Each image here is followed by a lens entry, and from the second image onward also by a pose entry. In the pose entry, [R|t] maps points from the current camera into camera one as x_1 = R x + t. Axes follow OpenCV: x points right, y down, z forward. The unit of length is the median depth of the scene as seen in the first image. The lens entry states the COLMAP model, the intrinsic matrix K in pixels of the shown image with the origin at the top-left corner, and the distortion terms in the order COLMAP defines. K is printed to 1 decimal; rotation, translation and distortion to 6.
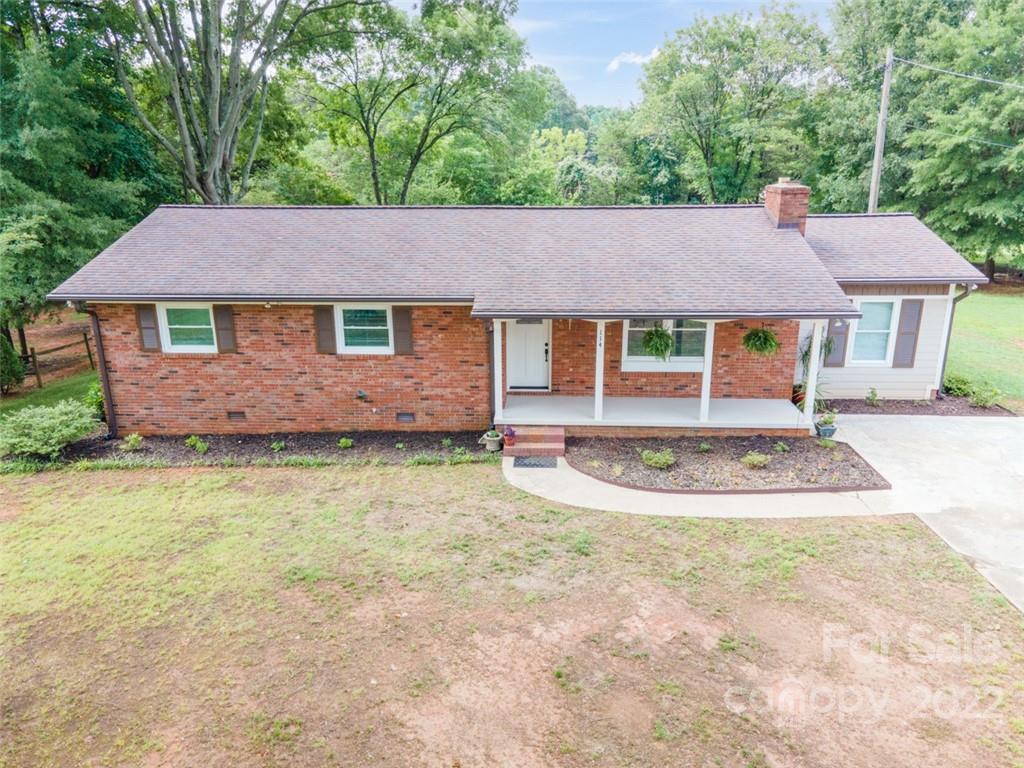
lens RADIAL K [[735.6, 0, 512.0], [0, 735.6, 384.0], [0, 0, 1]] dist [0.023404, 0.033168]
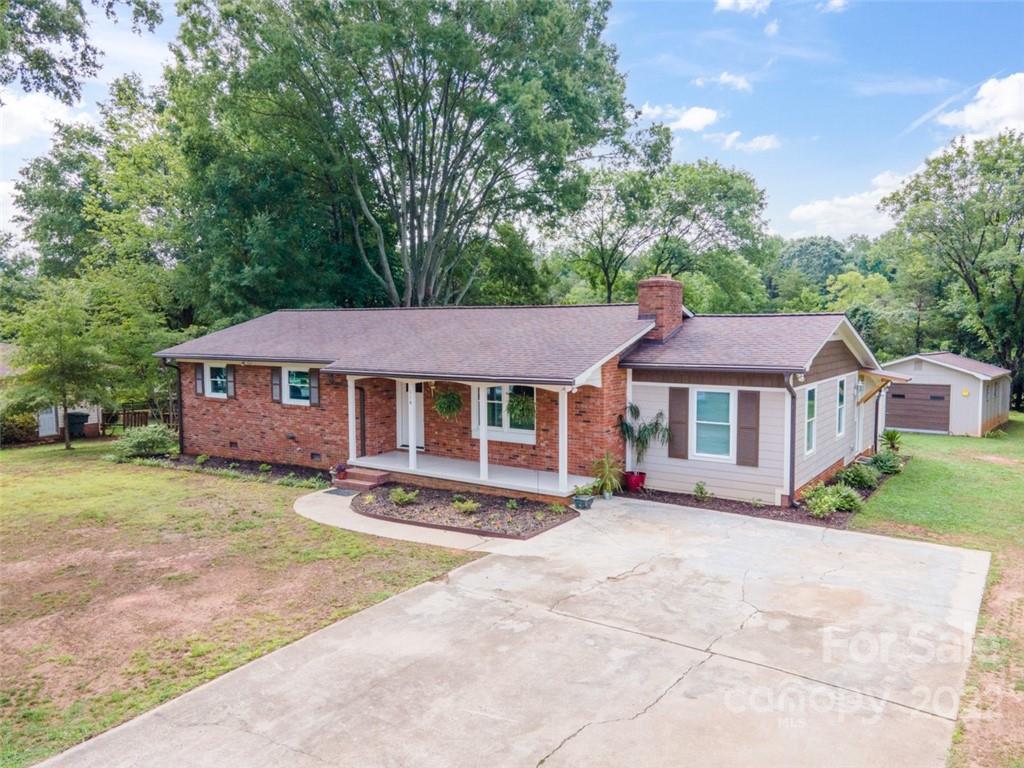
lens RADIAL K [[735.6, 0, 512.0], [0, 735.6, 384.0], [0, 0, 1]] dist [0.023404, 0.033168]
pose [[0.849426, 0.045832, -0.525714, 0.814652], [-0.156077, 0.973471, -0.167314, 0.083491], [0.504100, 0.224172, 0.834045, 0.078392]]
